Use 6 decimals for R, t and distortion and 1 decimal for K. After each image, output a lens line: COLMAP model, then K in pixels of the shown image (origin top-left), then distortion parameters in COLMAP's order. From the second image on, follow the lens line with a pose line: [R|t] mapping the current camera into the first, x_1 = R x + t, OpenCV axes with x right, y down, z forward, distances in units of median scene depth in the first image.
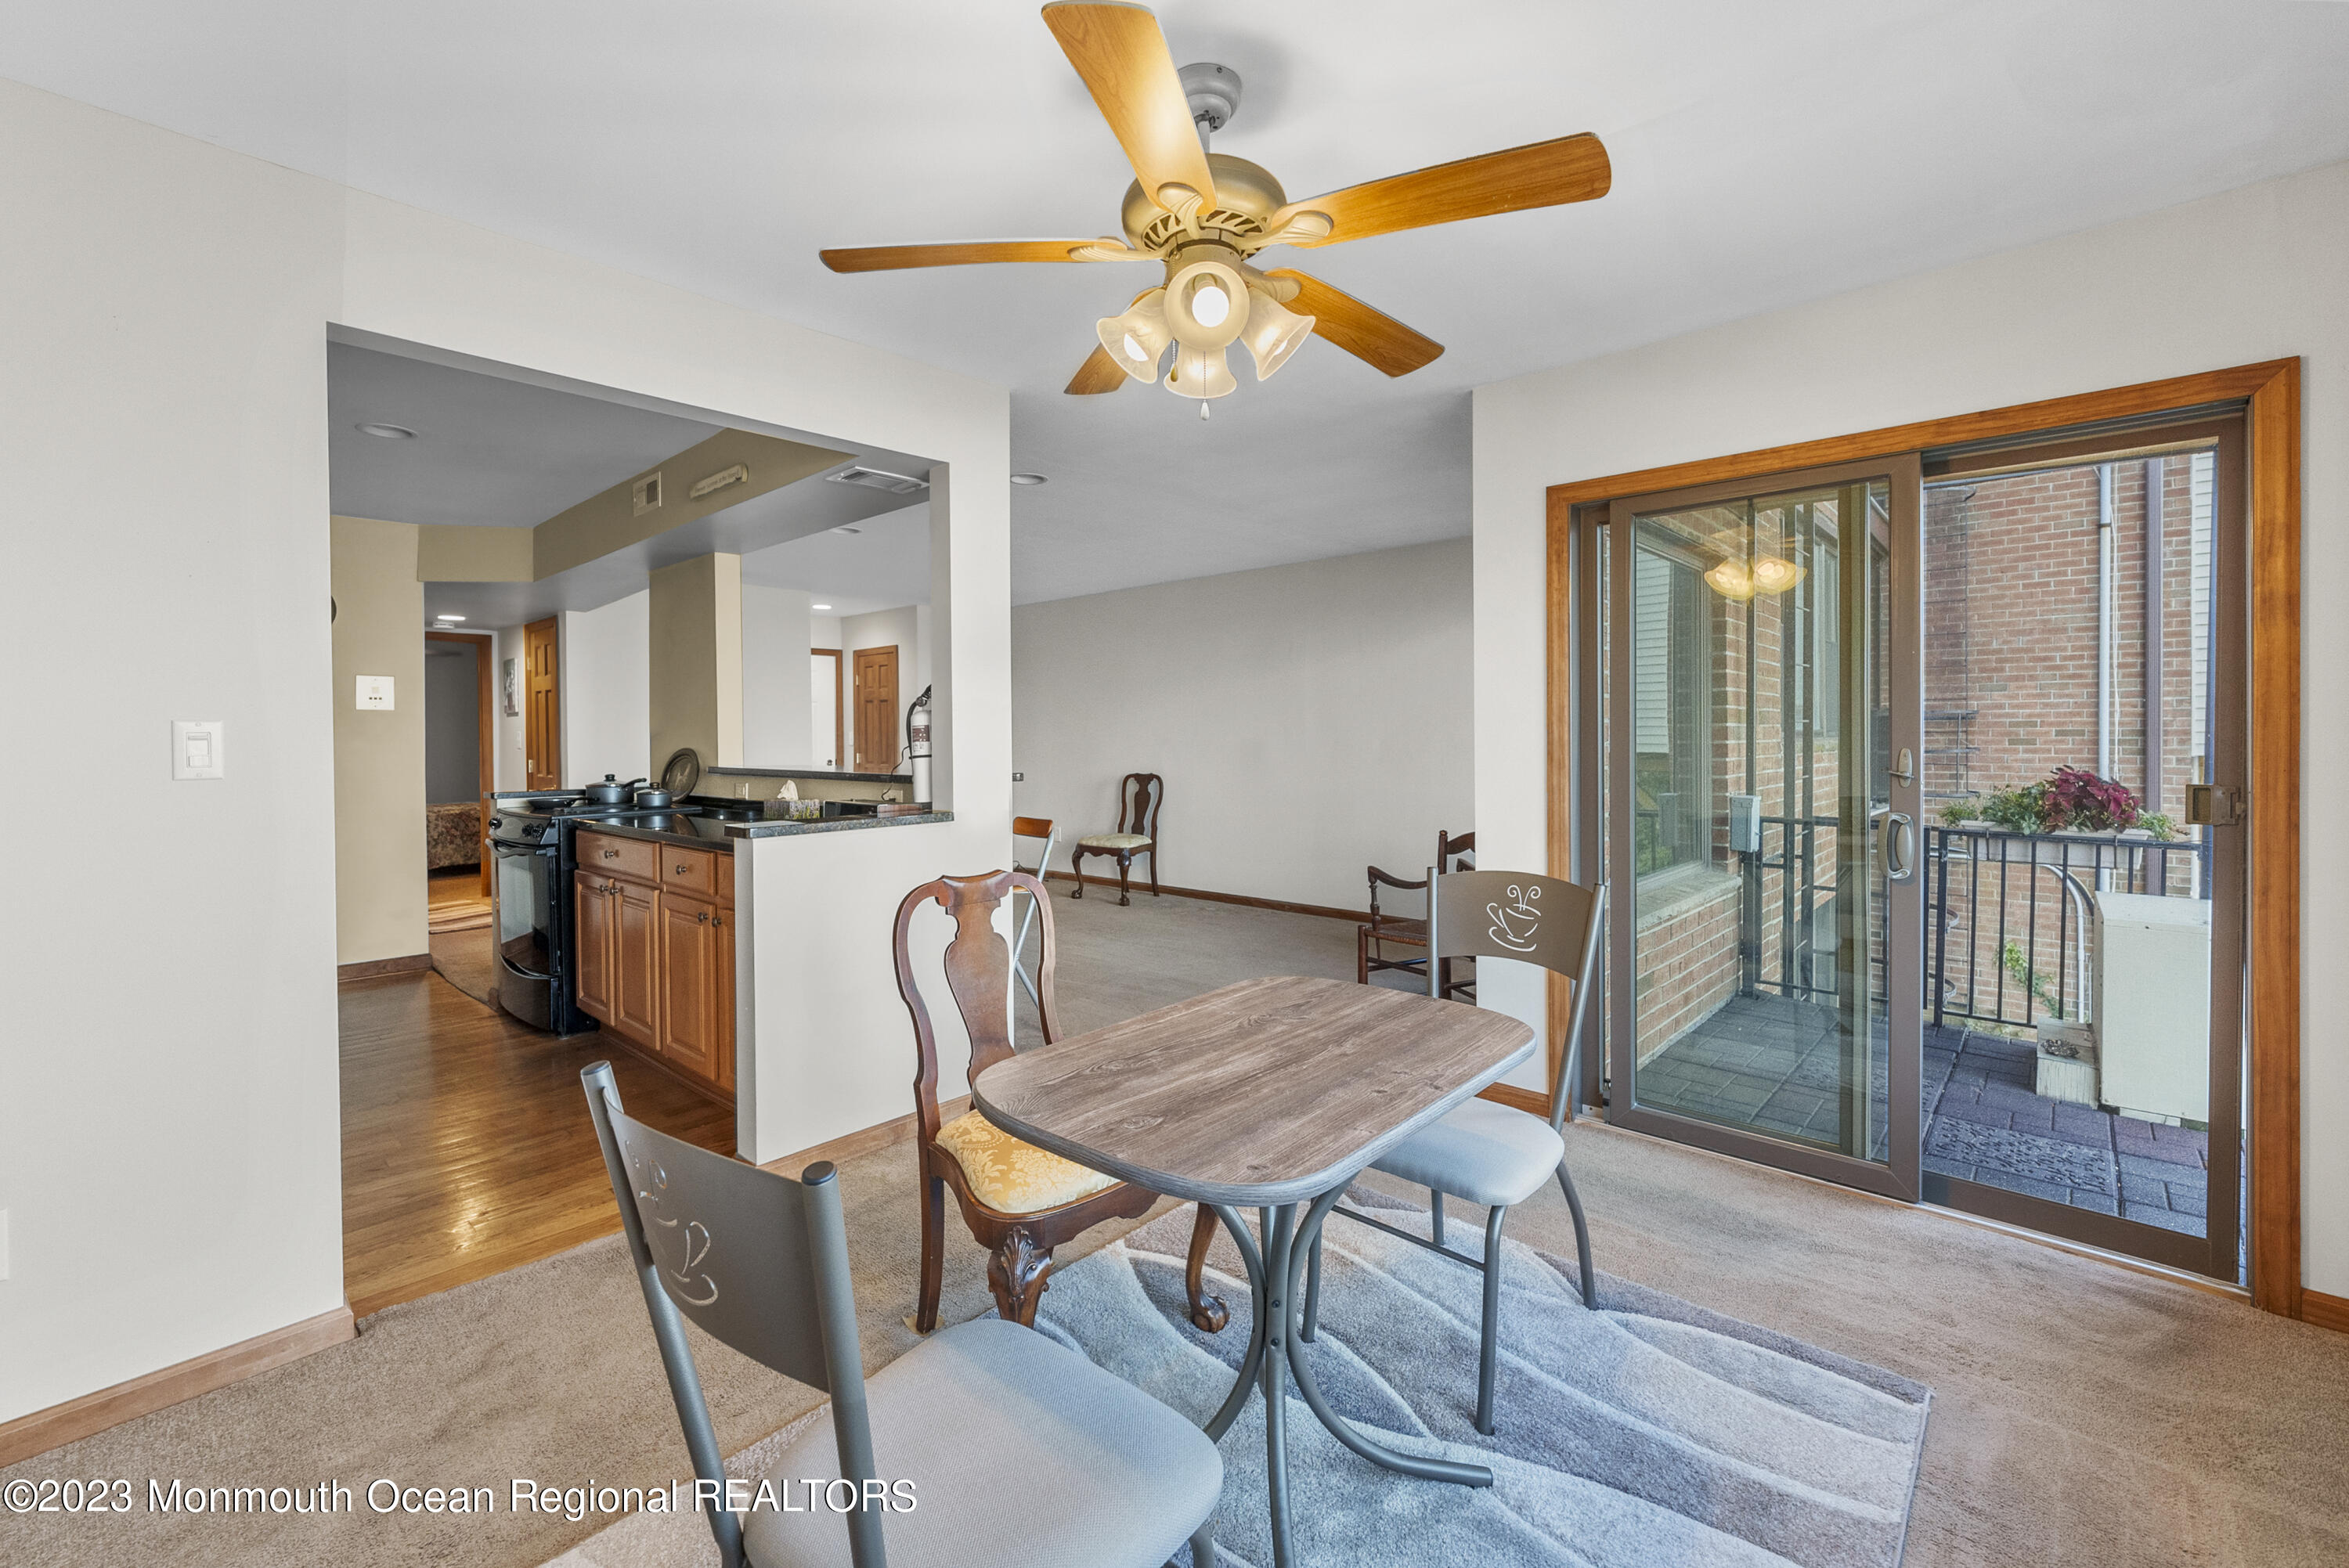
lens RADIAL K [[973.9, 0, 1169.0], [0, 973.9, 765.3], [0, 0, 1]] dist [-0.001850, -0.000652]
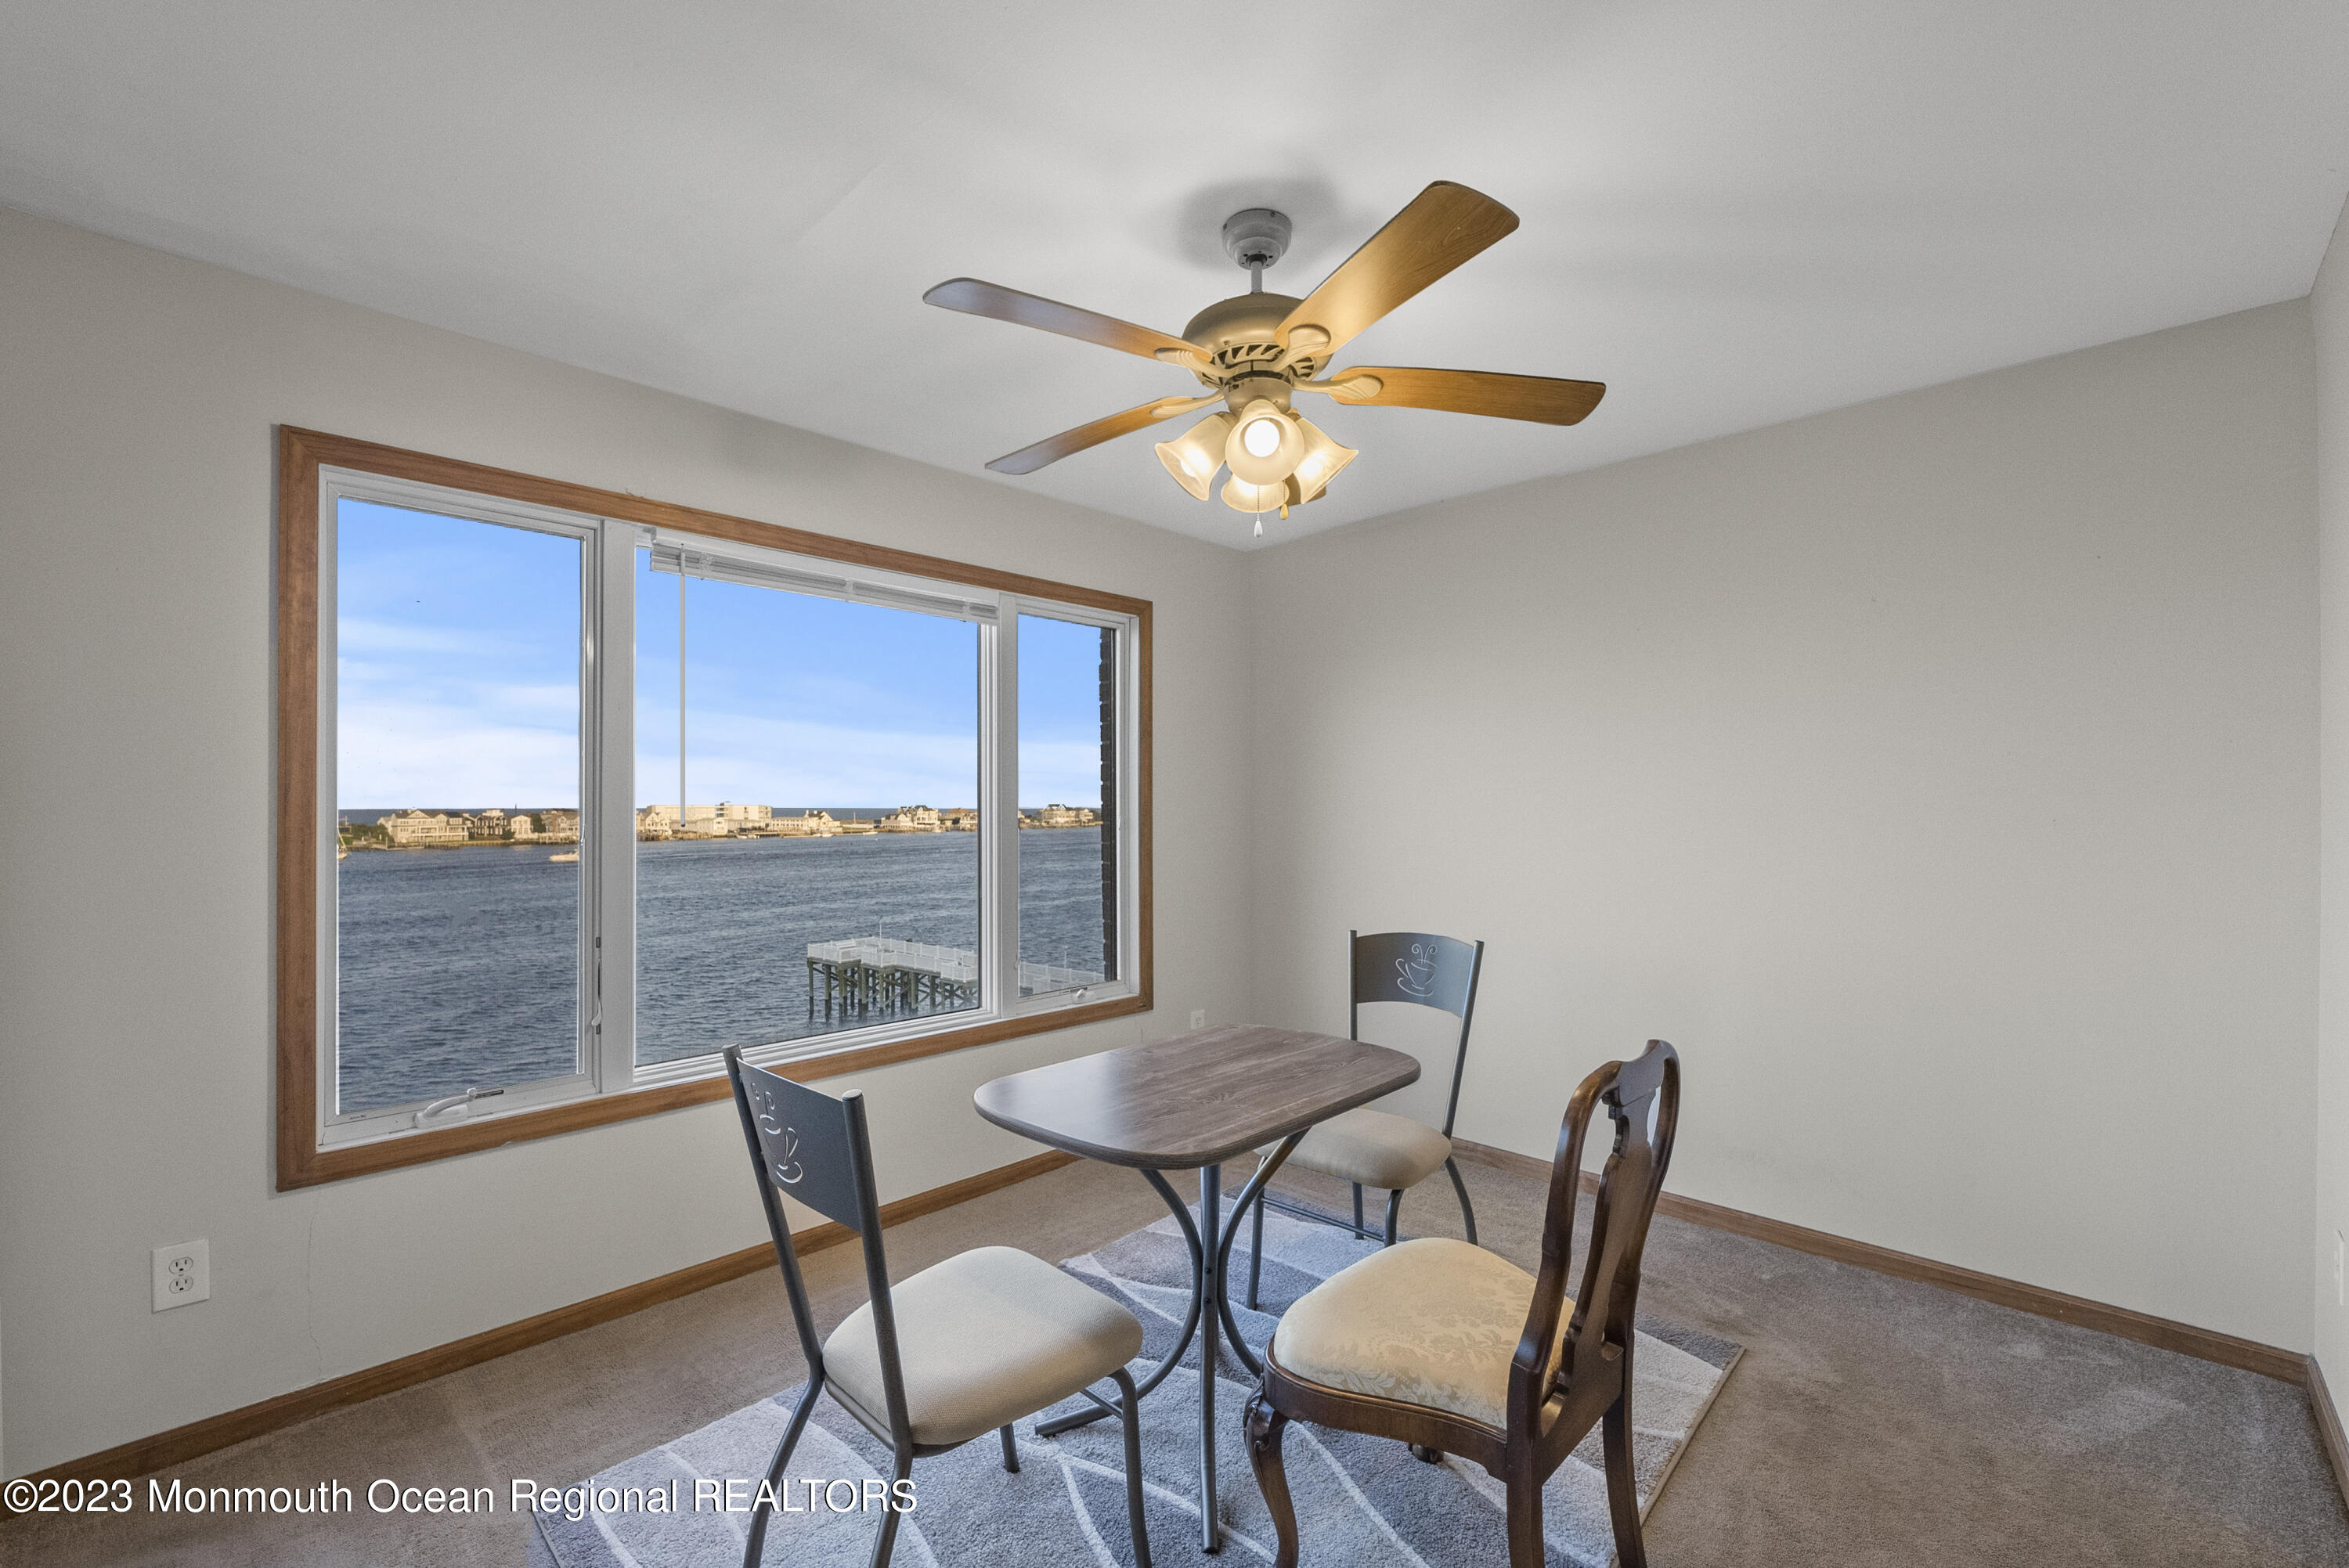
lens RADIAL K [[947.8, 0, 1174.5], [0, 947.8, 784.0], [0, 0, 1]] dist [-0.000504, -0.000122]
pose [[-0.999434, 0.008625, 0.032523, 0.110880], [0.008769, 0.999952, 0.004298, -0.097404], [-0.032484, 0.004581, -0.999462, 2.306788]]
